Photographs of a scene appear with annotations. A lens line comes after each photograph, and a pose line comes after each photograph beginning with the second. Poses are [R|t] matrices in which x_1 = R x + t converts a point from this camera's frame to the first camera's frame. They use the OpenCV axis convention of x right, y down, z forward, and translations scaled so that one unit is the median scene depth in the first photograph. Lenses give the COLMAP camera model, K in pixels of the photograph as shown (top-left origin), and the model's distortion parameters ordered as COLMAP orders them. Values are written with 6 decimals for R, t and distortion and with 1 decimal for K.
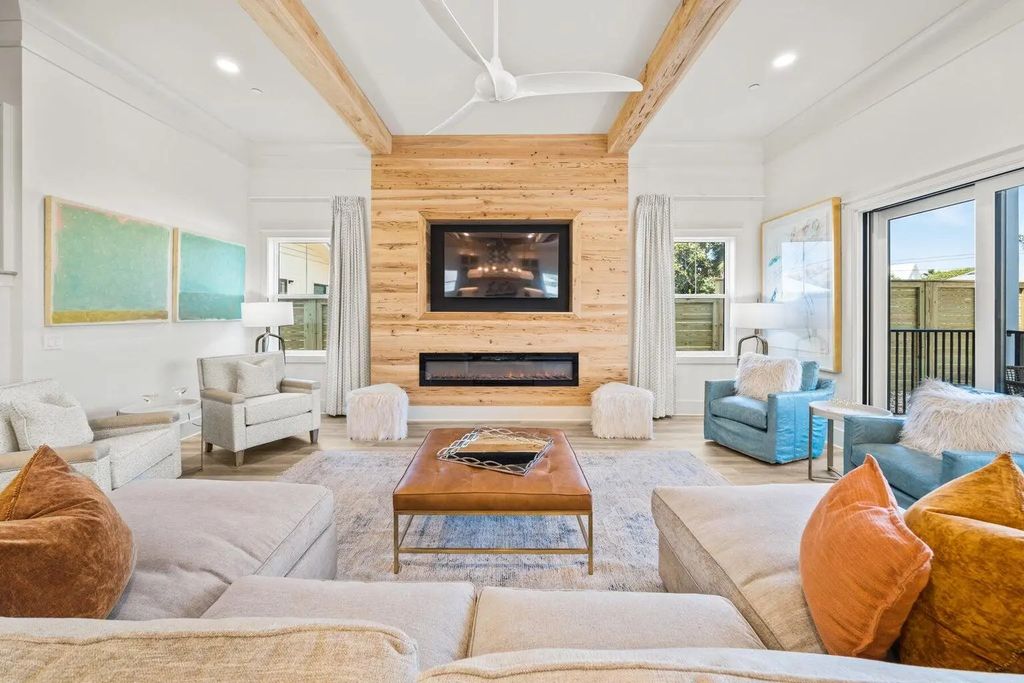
lens RADIAL K [[371.5, 0, 507.3], [0, 371.5, 310.9], [0, 0, 1]] dist [0.001479, -0.000596]
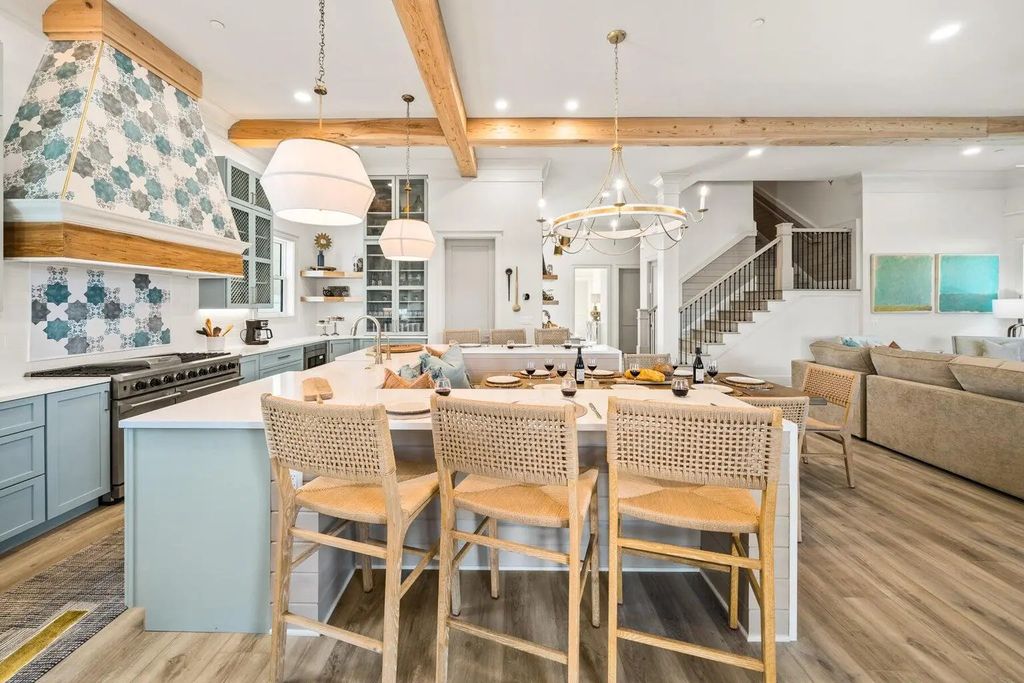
lens RADIAL K [[391.3, 0, 504.6], [0, 391.3, 306.4], [0, 0, 1]] dist [-0.001333, 0.000620]
pose [[-0.007079, 0.000482, -0.999975, 0.664798], [0.001242, 0.999999, 0.000473, -0.000624], [0.999974, -0.001238, -0.007080, -0.702623]]
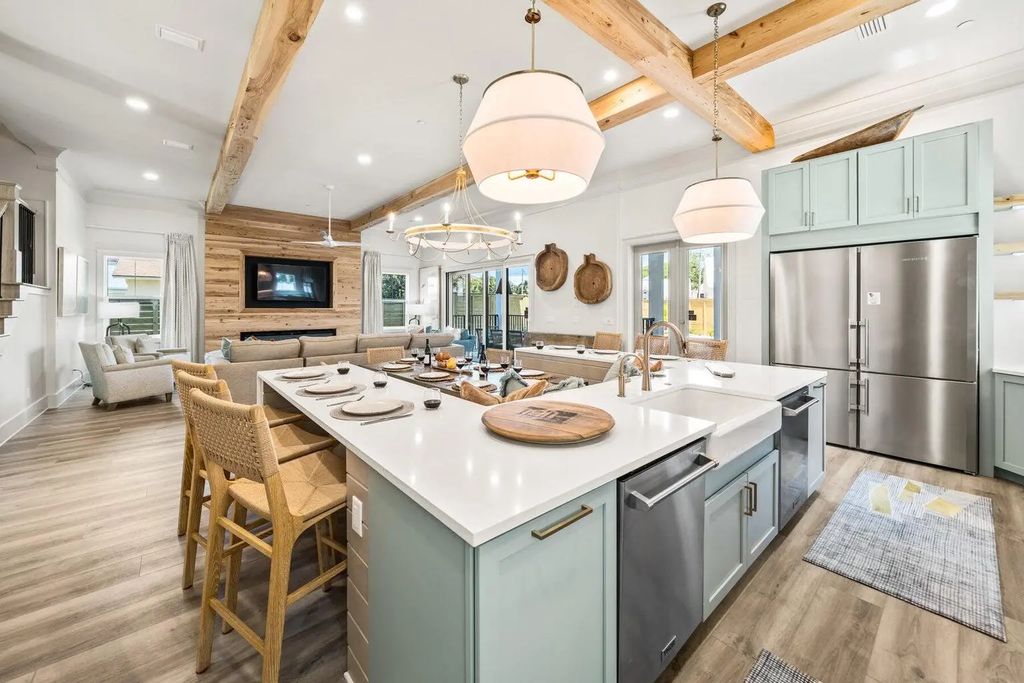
lens RADIAL K [[391.3, 0, 509.6], [0, 391.3, 309.0], [0, 0, 1]] dist [-0.001333, 0.000620]
pose [[0.747594, -0.002862, 0.664150, -0.508010], [0.000040, 0.999991, 0.004265, -0.001432], [-0.664156, -0.003162, 0.747587, -1.192775]]
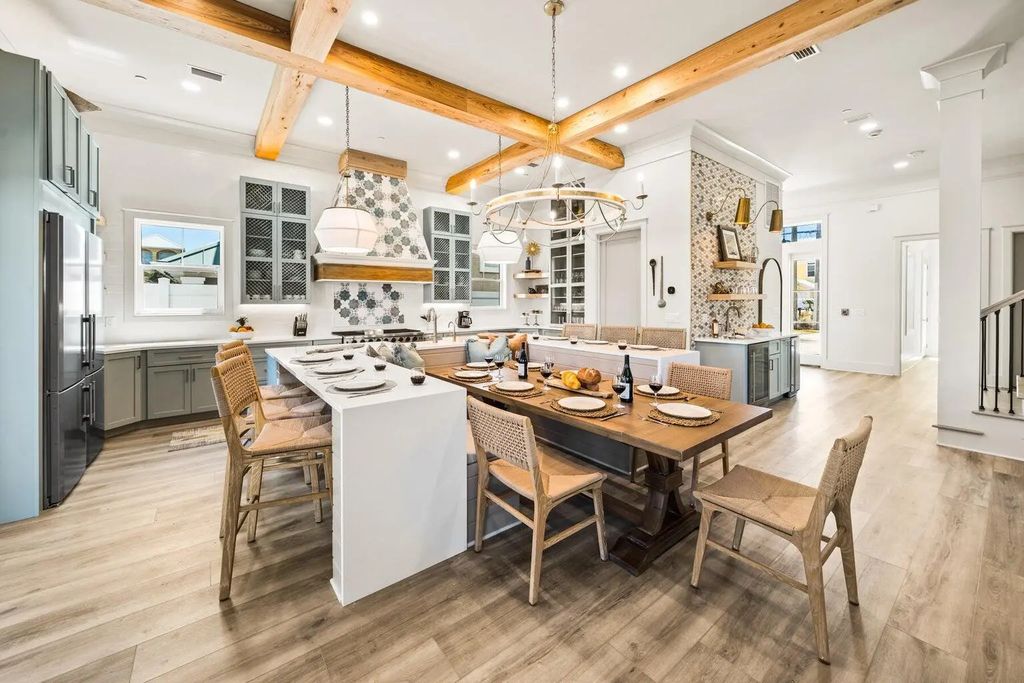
lens RADIAL K [[391.3, 0, 509.9], [0, 391.3, 306.0], [0, 0, 1]] dist [-0.001333, 0.000620]
pose [[-0.782893, 0.007692, -0.622109, 0.423108], [0.001381, 0.999943, 0.010625, -0.000017], [0.622155, 0.007459, -0.782858, -0.046972]]
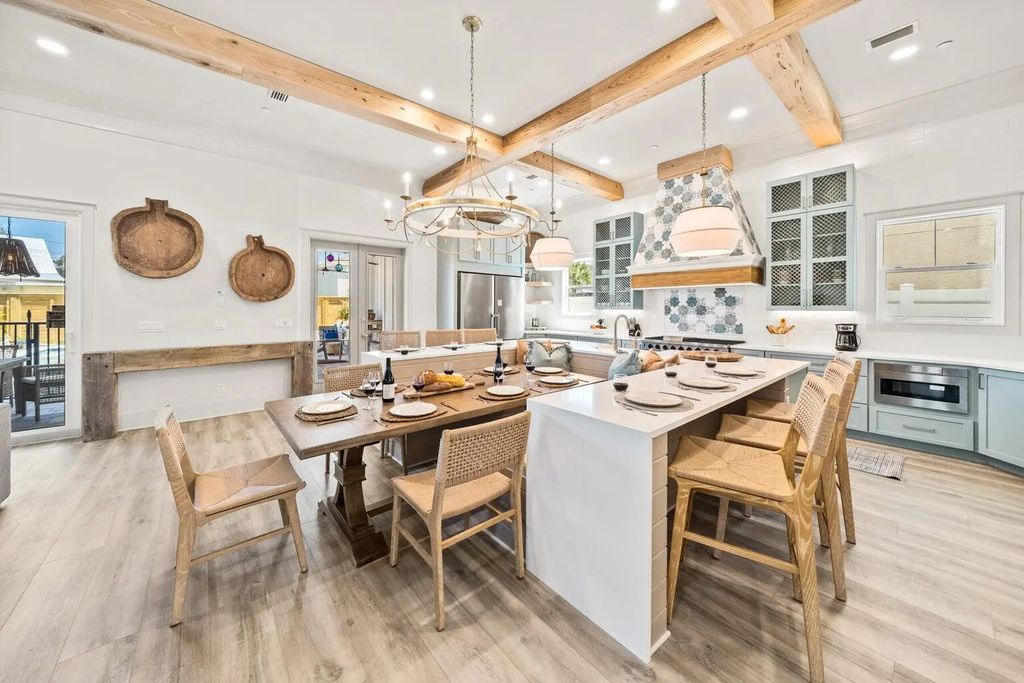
lens RADIAL K [[371.5, 0, 501.1], [0, 371.5, 306.1], [0, 0, 1]] dist [0.001479, -0.000596]
pose [[-0.650811, 0.001363, 0.759239, -0.557180], [-0.003808, 0.999980, -0.005059, 0.001294], [-0.759230, -0.006184, -0.650793, -0.121977]]
